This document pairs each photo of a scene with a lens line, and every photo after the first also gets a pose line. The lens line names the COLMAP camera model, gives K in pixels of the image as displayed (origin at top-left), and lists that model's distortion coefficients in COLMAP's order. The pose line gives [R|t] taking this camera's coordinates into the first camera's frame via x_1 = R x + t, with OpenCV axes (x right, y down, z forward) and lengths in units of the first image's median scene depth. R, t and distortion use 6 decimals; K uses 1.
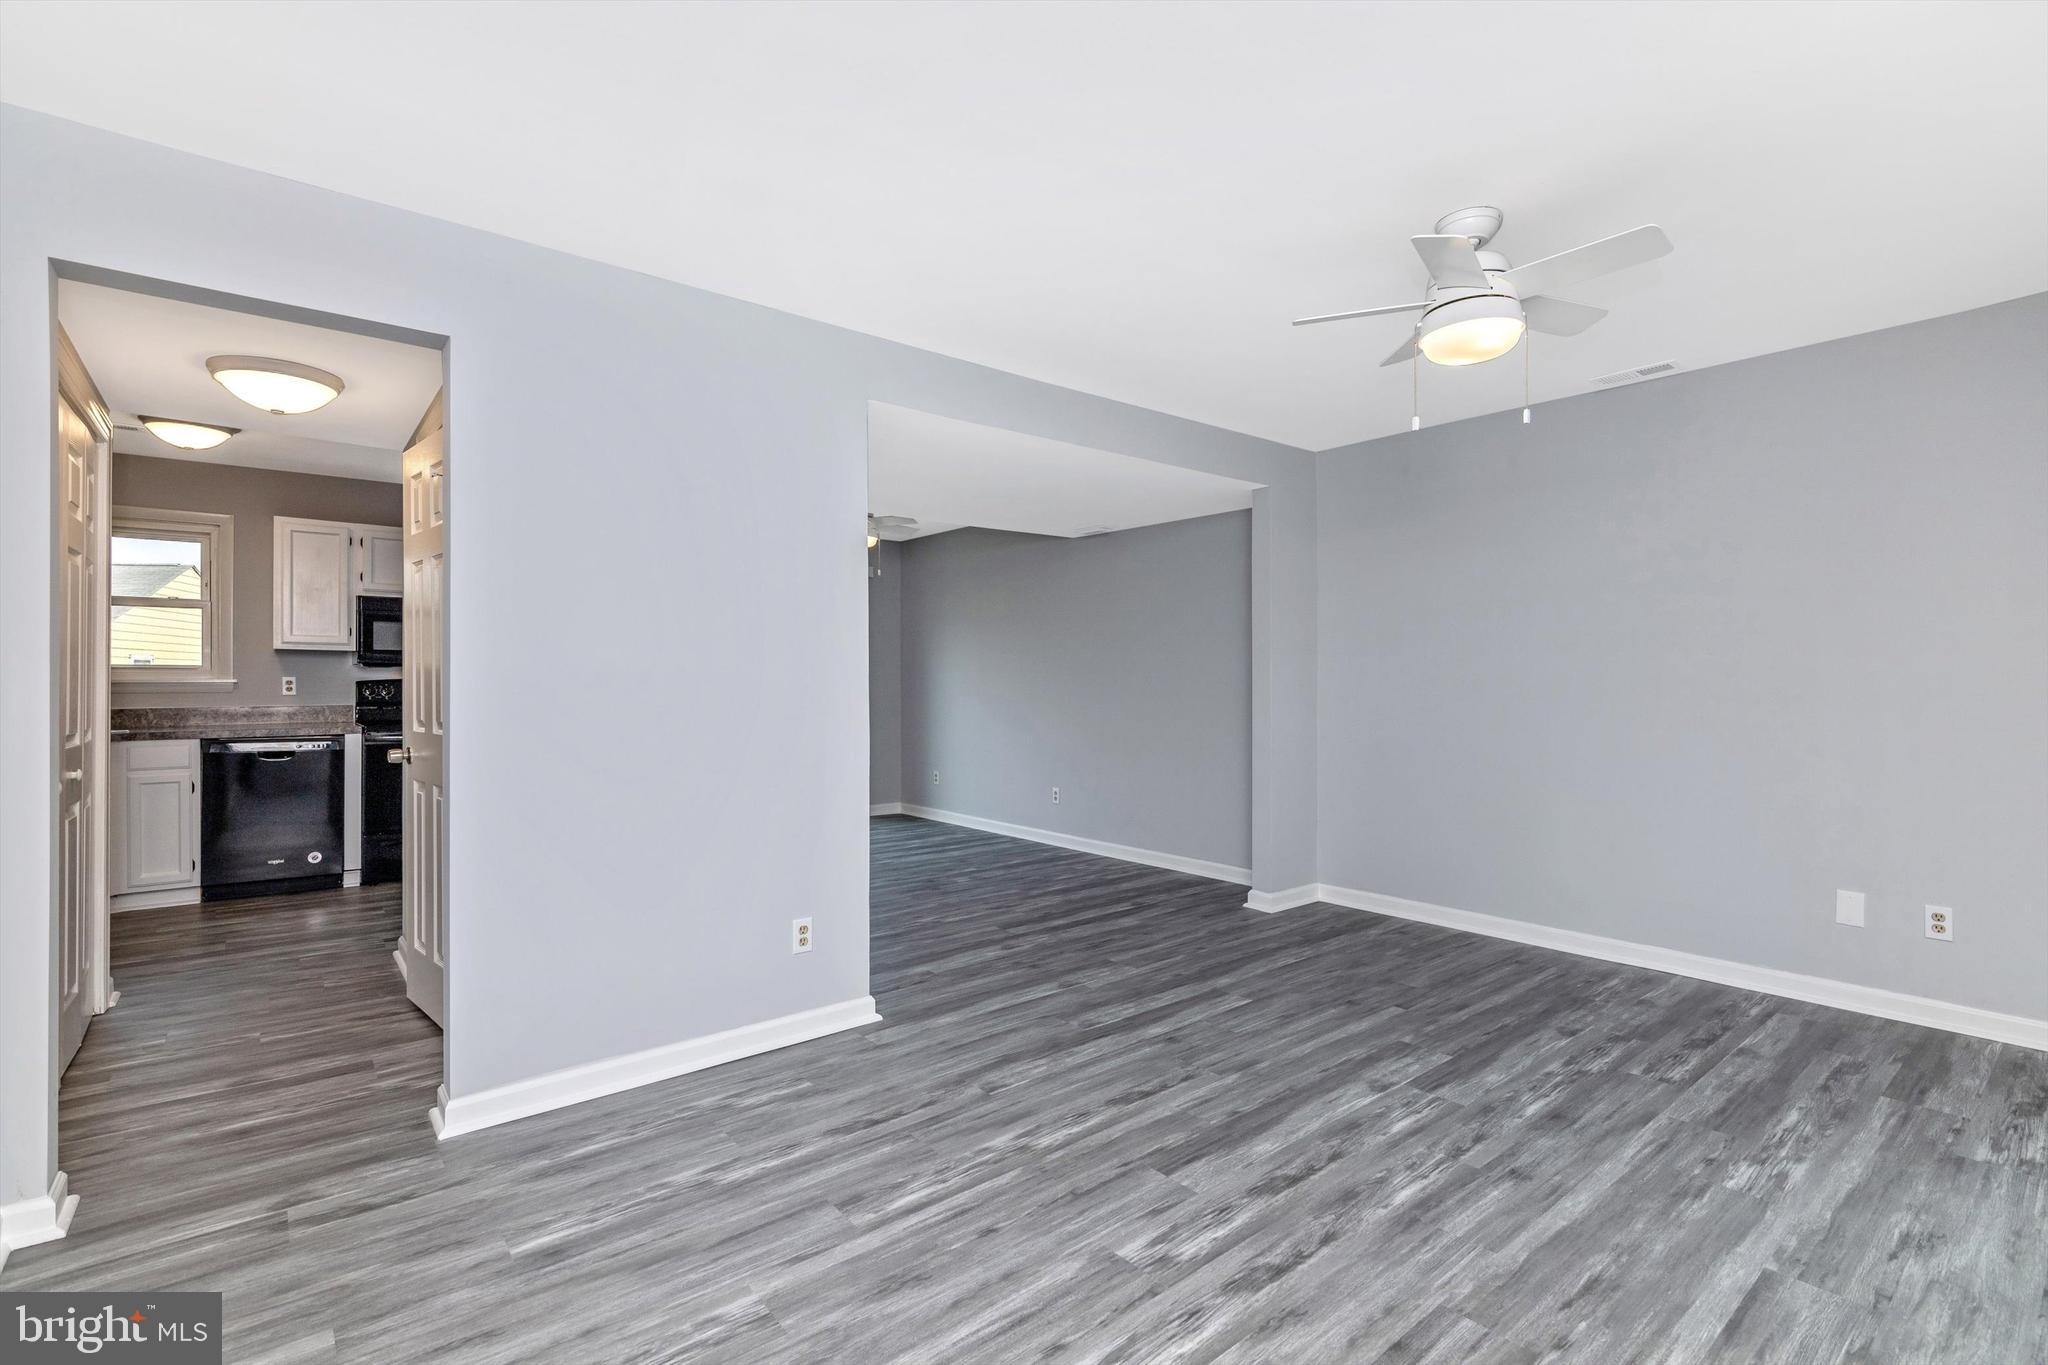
lens RADIAL K [[939.3, 0, 1029.3], [0, 939.3, 683.6], [0, 0, 1]] dist [-0.000130, 0.000677]
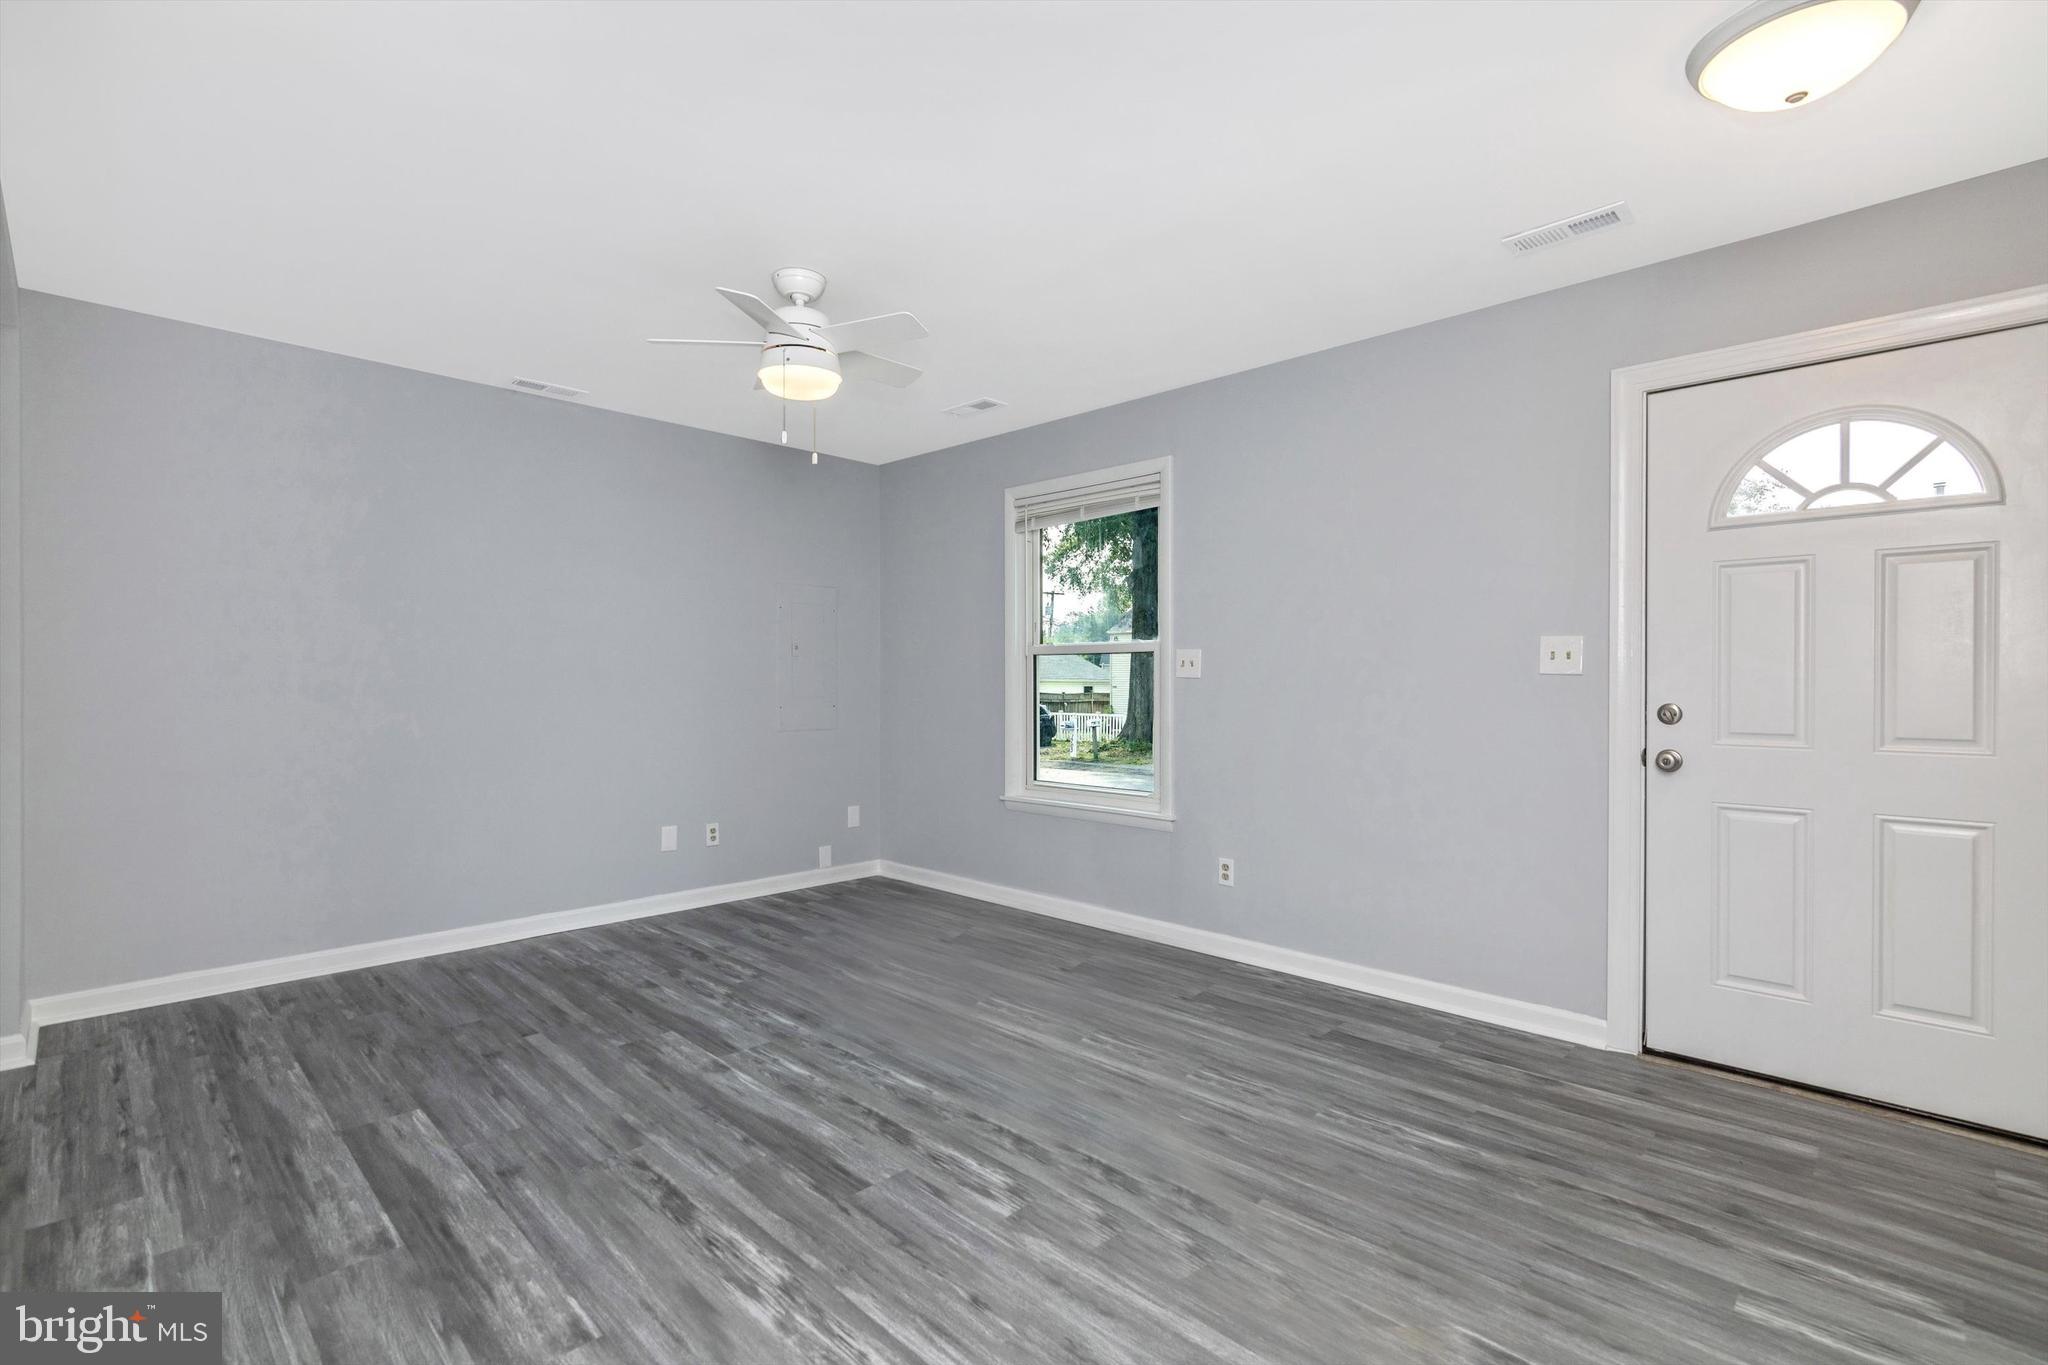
lens RADIAL K [[939.3, 0, 1023.6], [0, 939.3, 666.5], [0, 0, 1]] dist [-0.000130, 0.000677]
pose [[-0.110364, 0.013959, 0.993793, -0.659314], [-0.000226, 0.999901, -0.014070, 0.009064], [-0.993891, -0.001777, -0.110350, 0.761656]]
